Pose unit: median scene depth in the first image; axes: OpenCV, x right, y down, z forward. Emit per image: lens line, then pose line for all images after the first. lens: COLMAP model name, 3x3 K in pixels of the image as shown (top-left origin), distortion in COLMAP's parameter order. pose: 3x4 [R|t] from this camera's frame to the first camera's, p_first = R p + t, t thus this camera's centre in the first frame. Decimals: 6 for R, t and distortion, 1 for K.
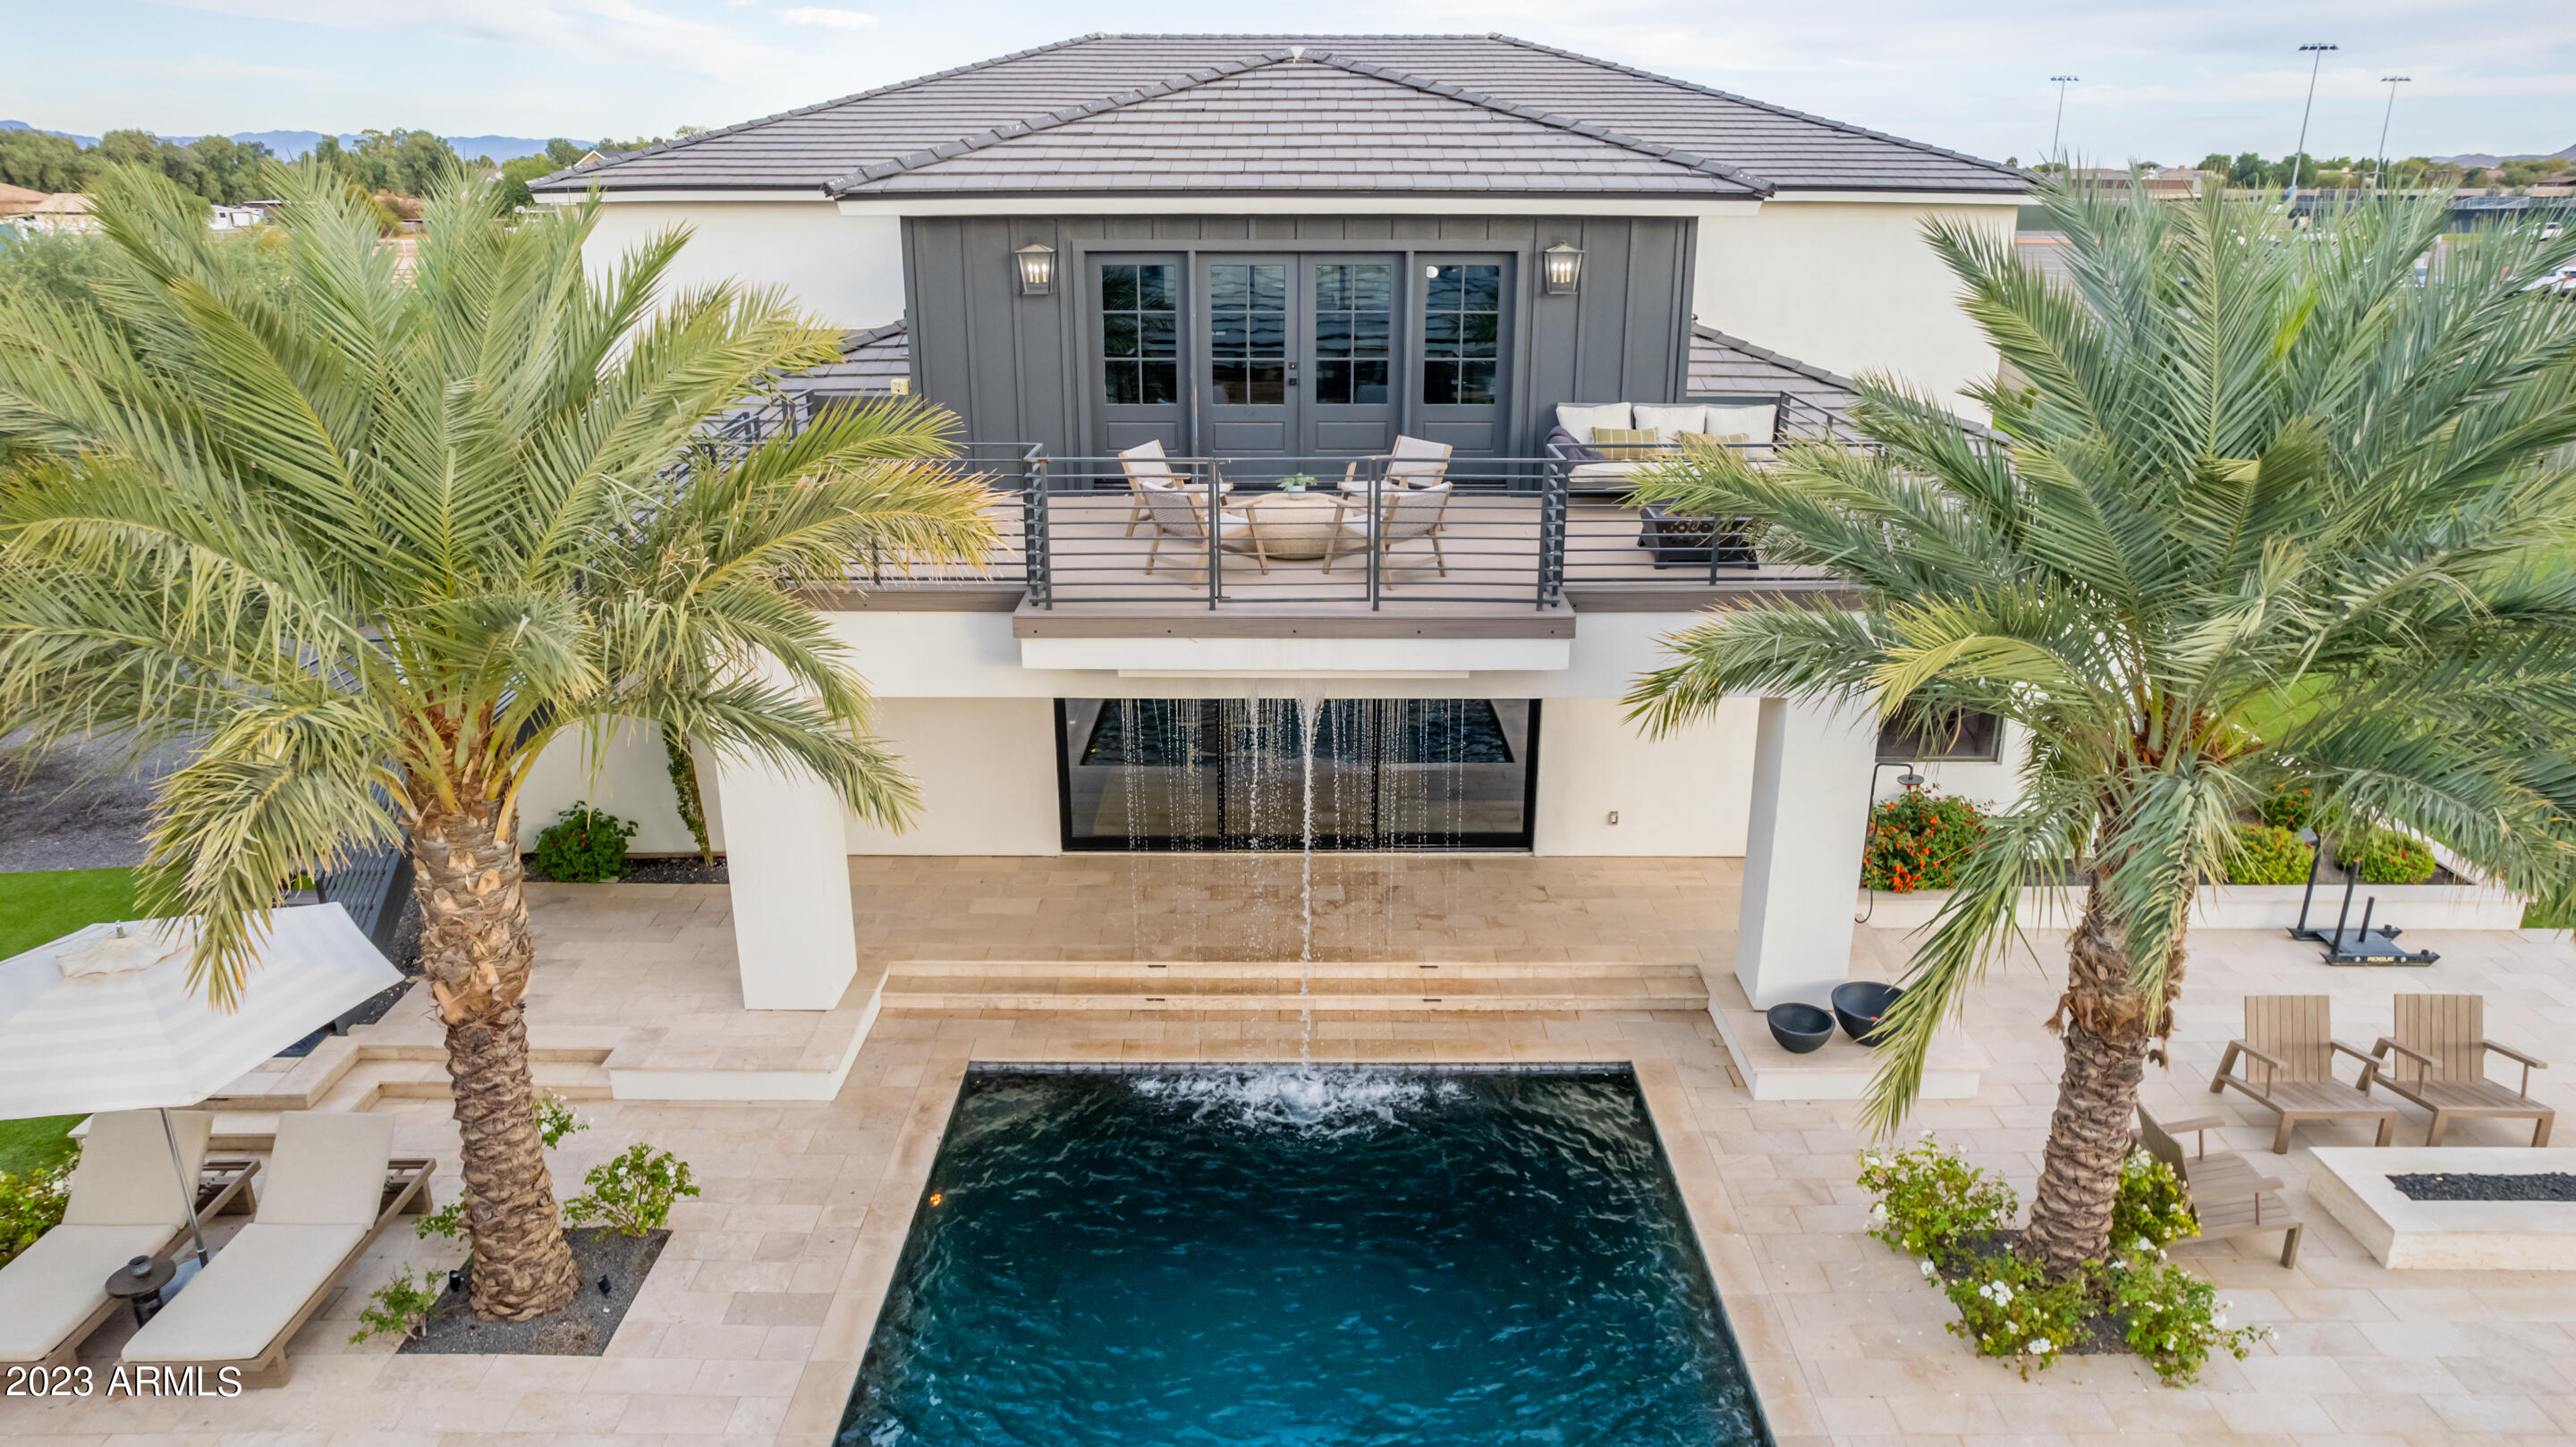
lens RADIAL K [[1652.6, 0, 1297.0], [0, 1652.6, 733.0], [0, 0, 1]] dist [-0.076875, 0.059231]
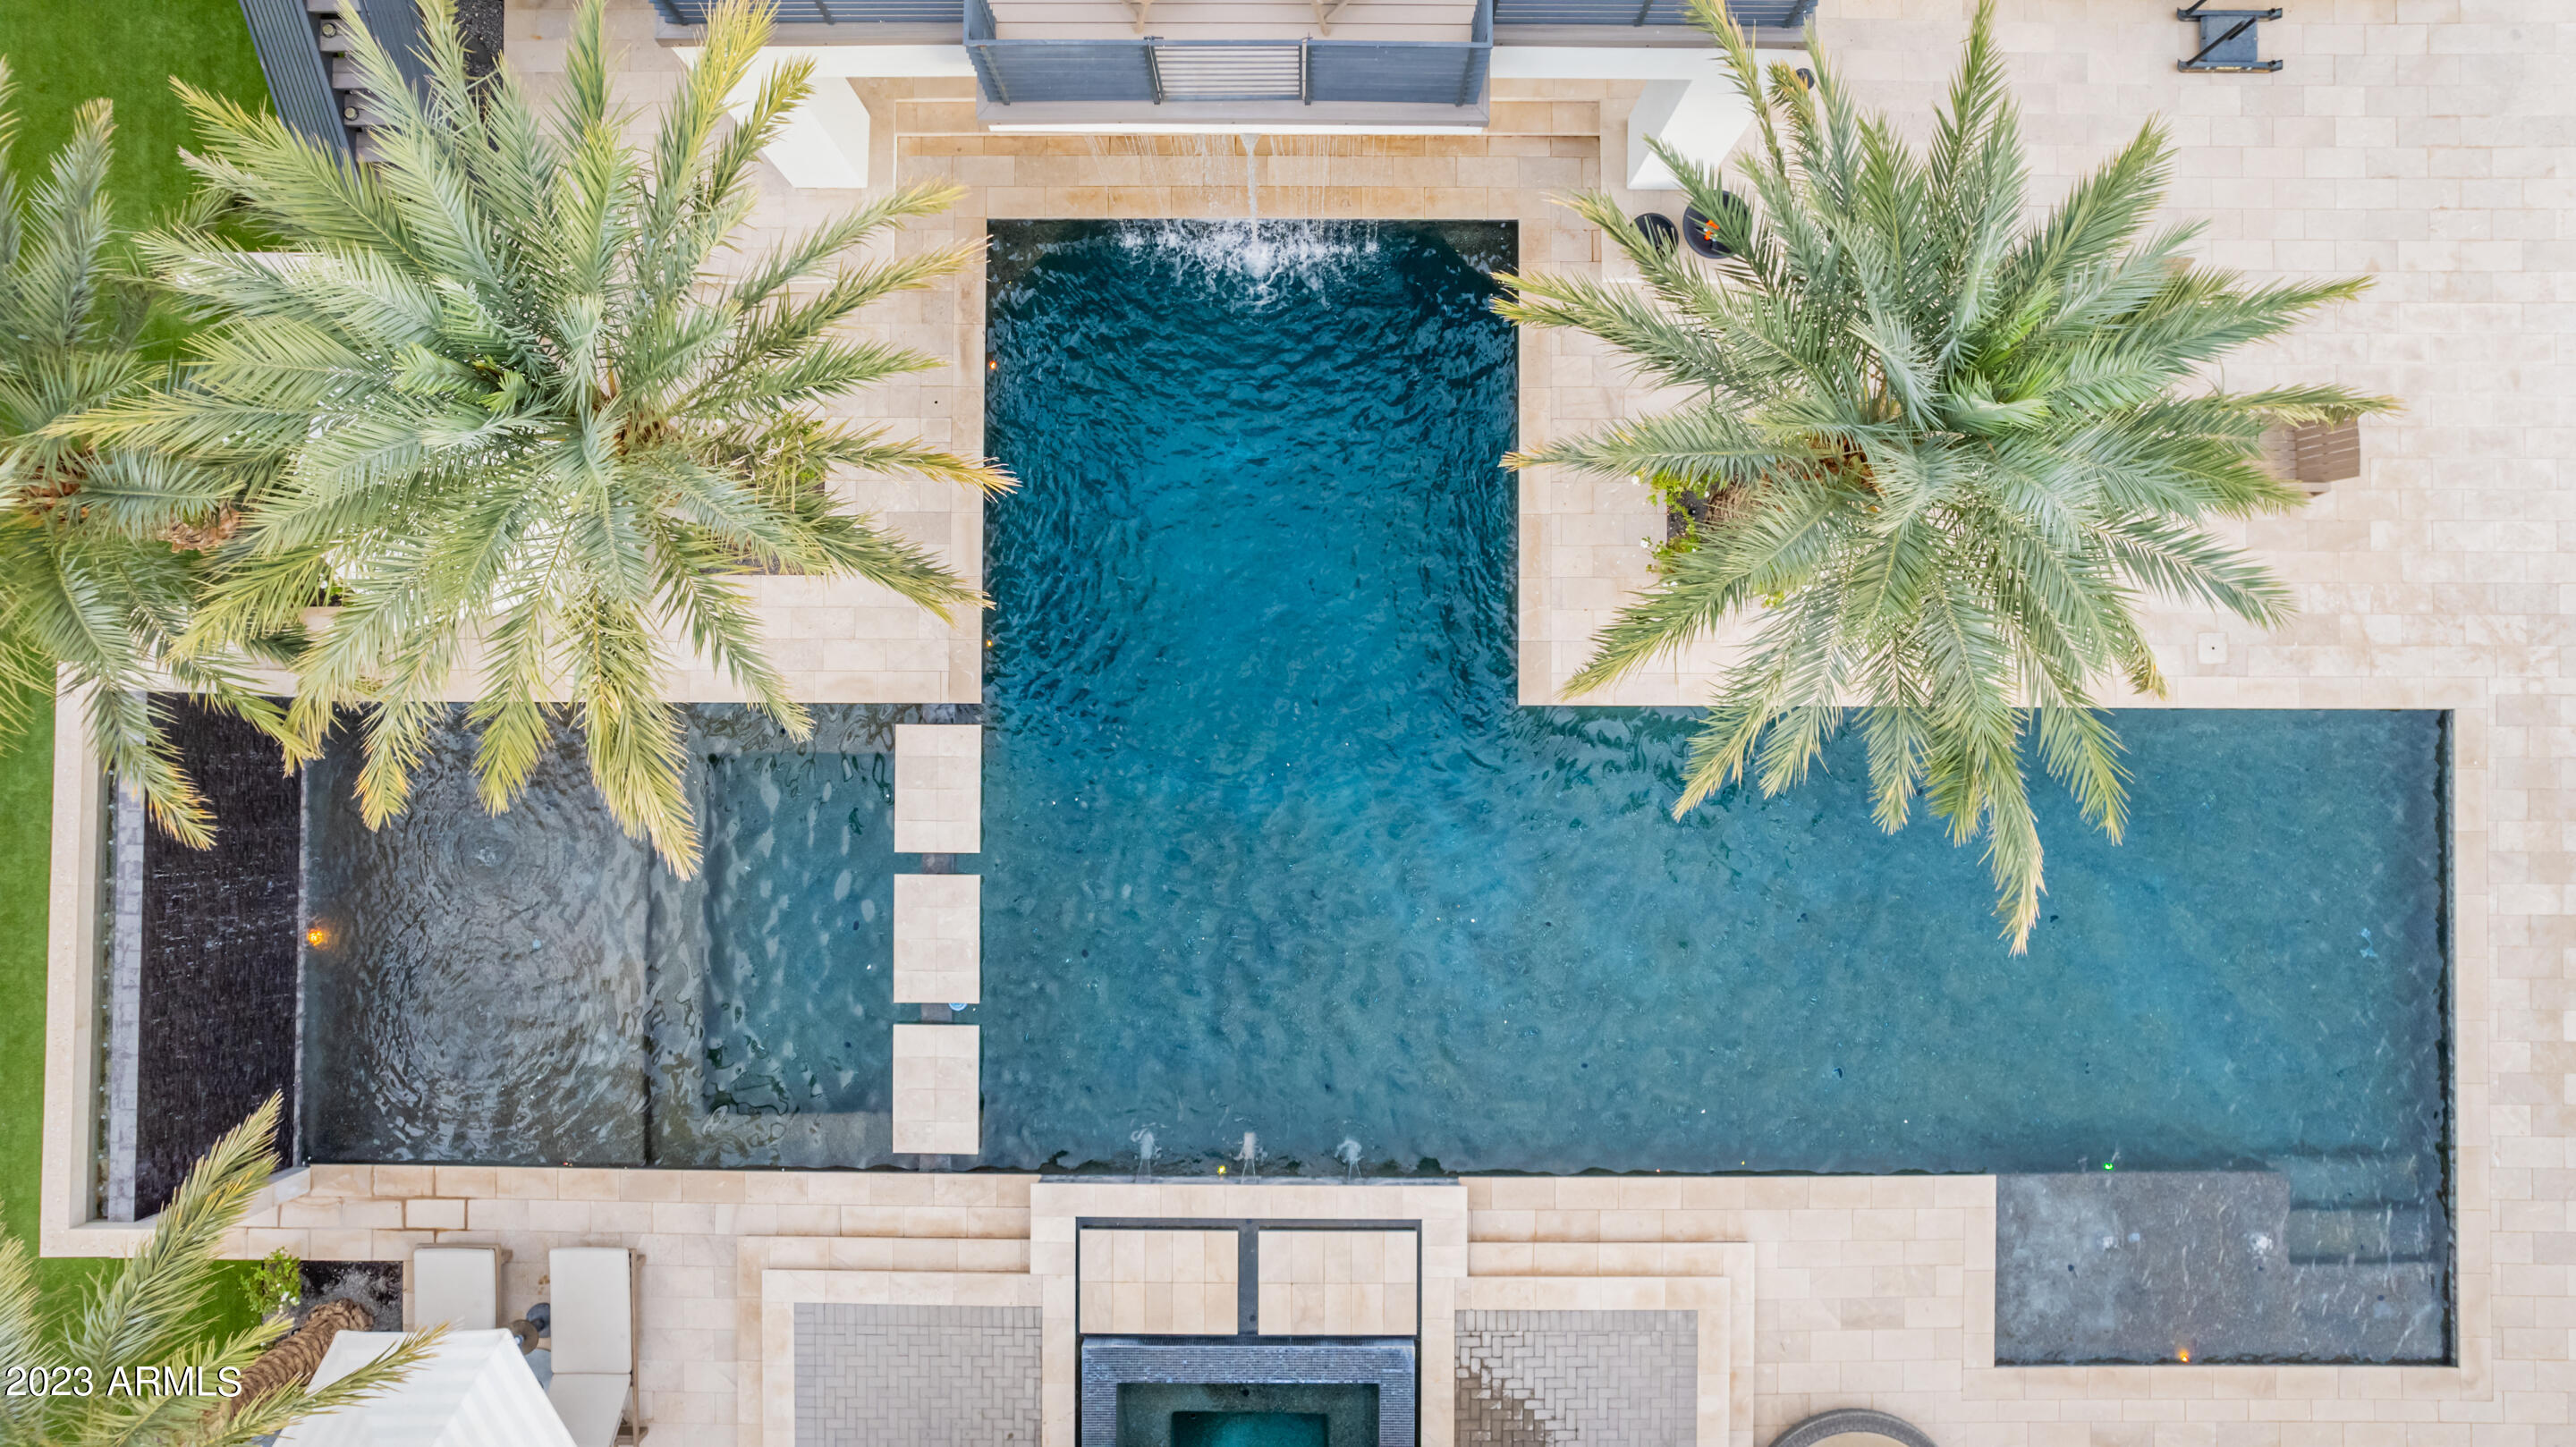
lens RADIAL K [[1652.6, 0, 1297.0], [0, 1652.6, 733.0], [0, 0, 1]] dist [-0.076875, 0.059231]
pose [[0.999935, 0.010329, -0.004869, 0.045518], [0.001285, 0.321970, 0.946749, -0.842710], [0.011347, -0.946693, 0.321936, 0.223663]]
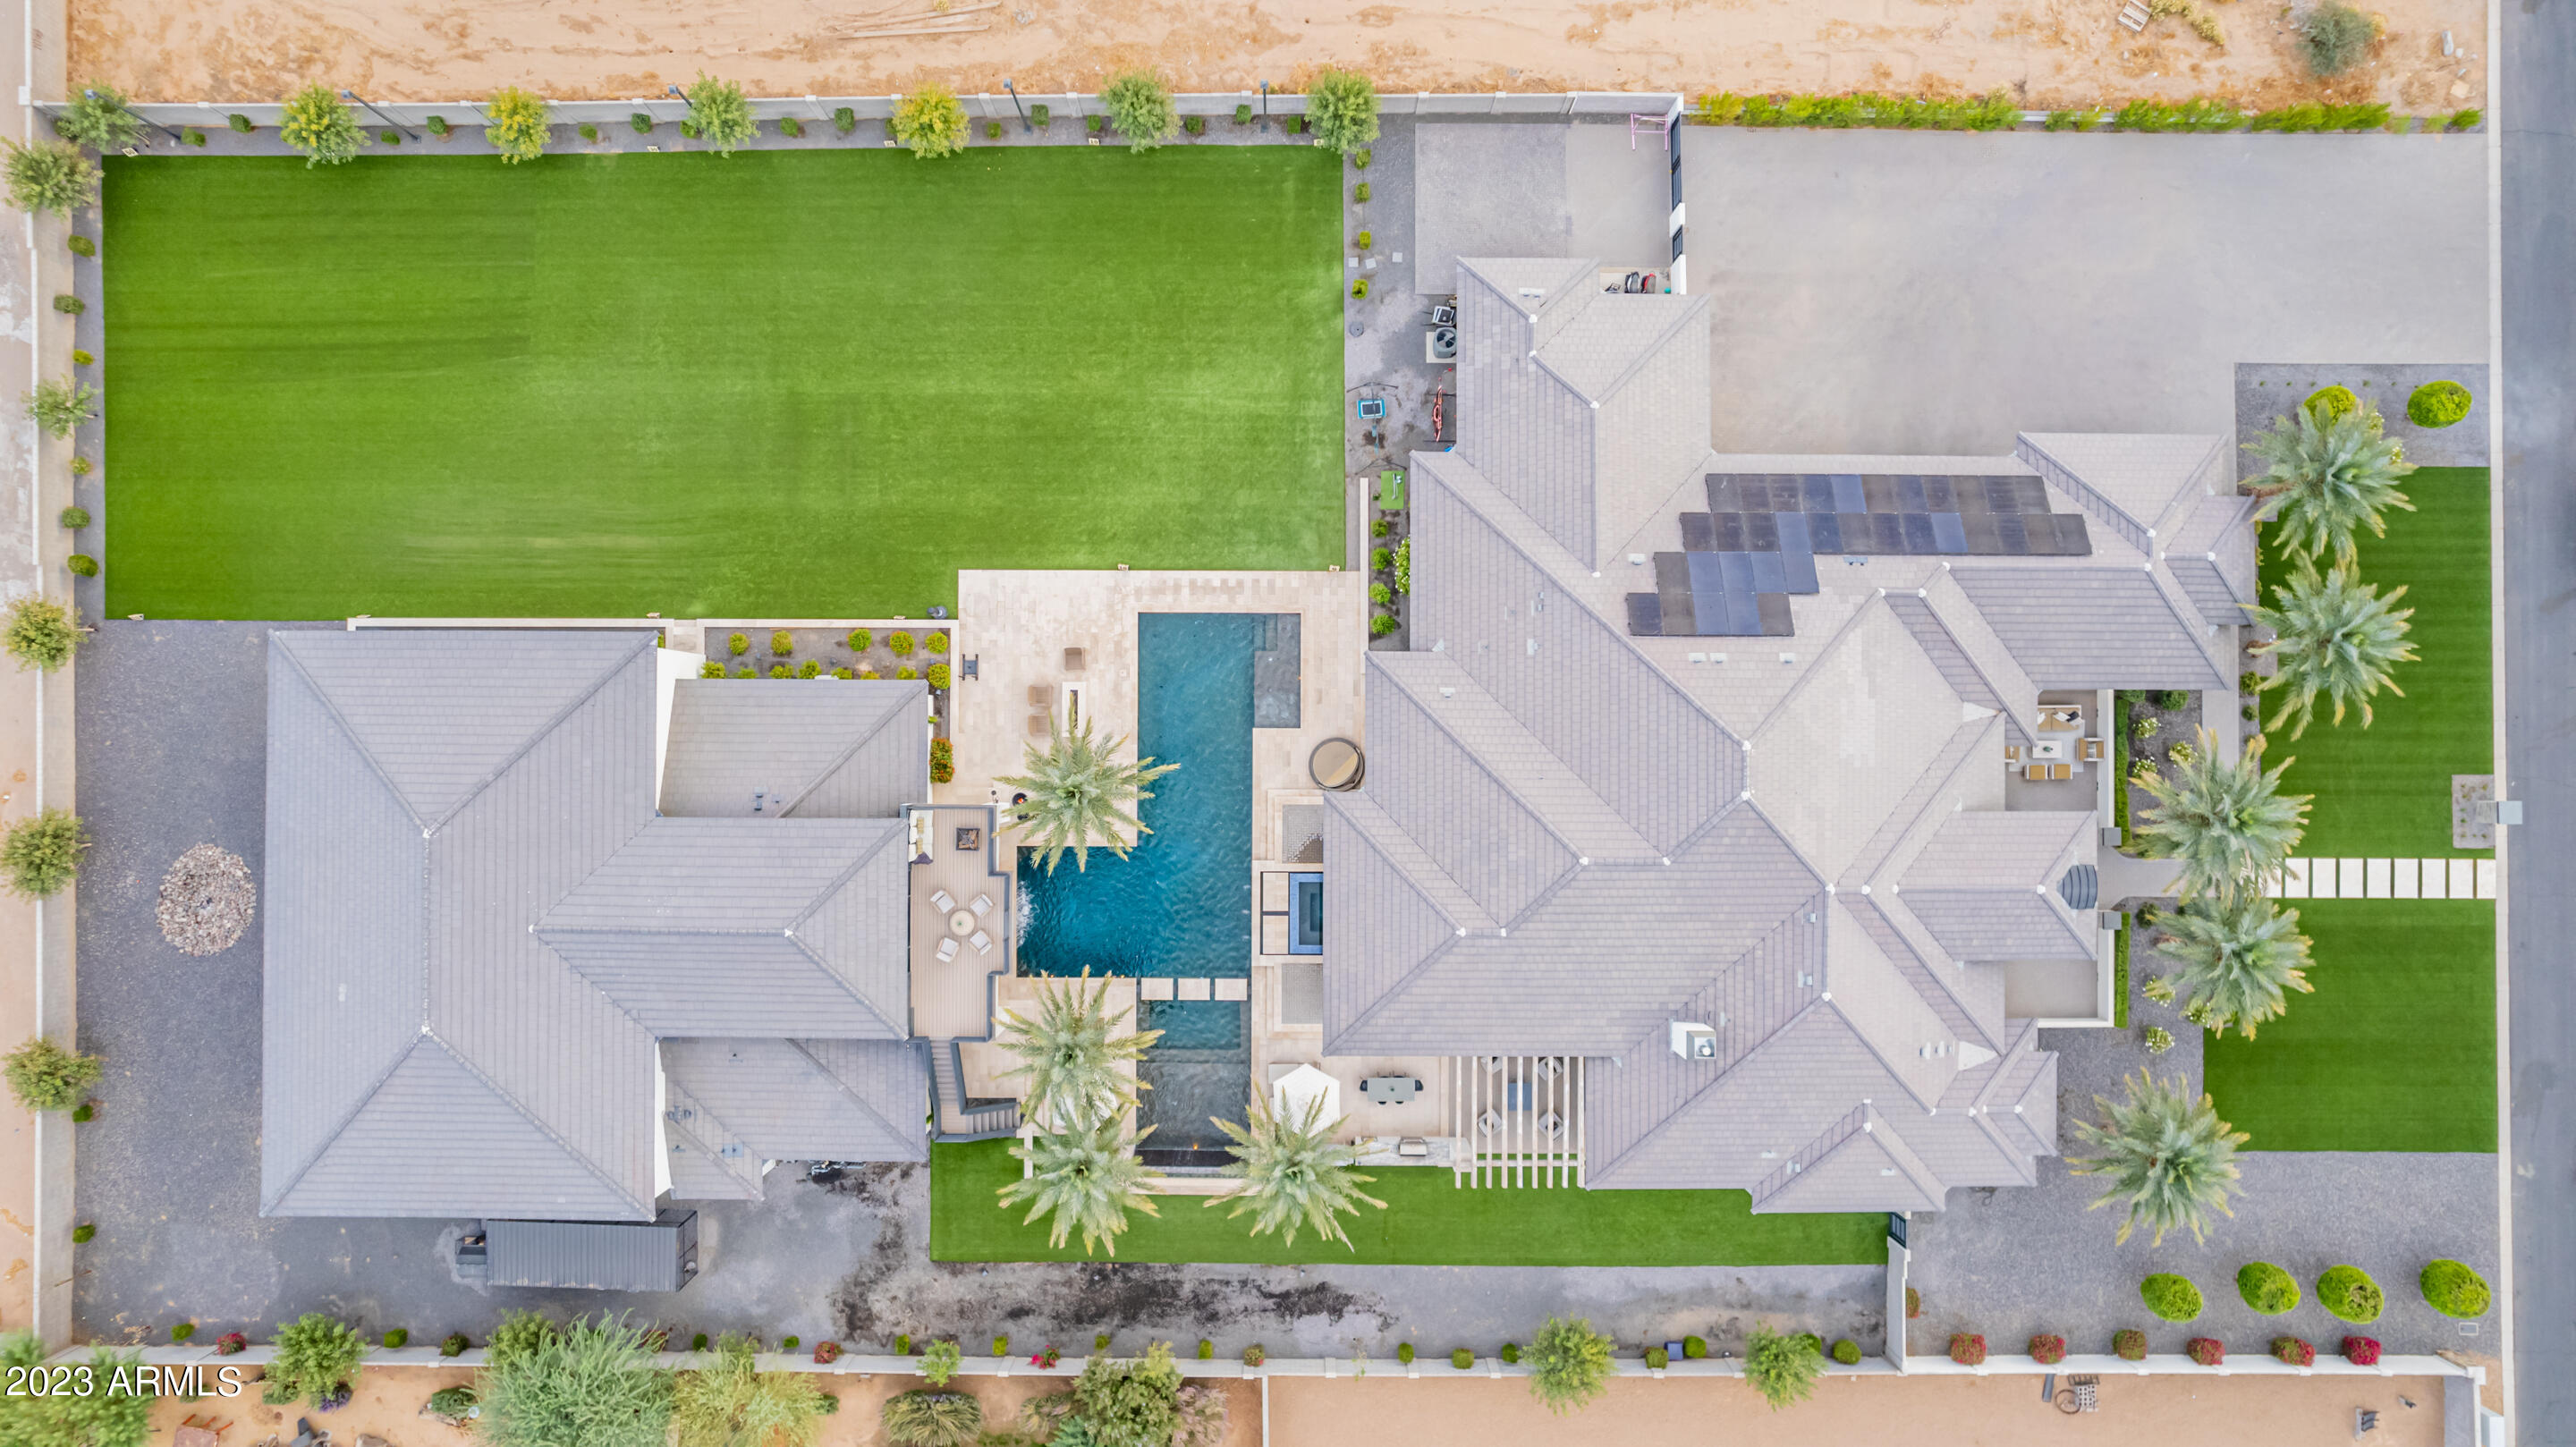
lens RADIAL K [[1642.8, 0, 1299.8], [0, 1642.8, 721.9], [0, 0, 1]] dist [-0.074825, 0.065613]
pose [[0.007999, -0.999751, 0.020830, 0.480933], [0.300829, 0.022272, 0.953418, -4.279571], [-0.953645, -0.001360, 0.300932, -1.323194]]
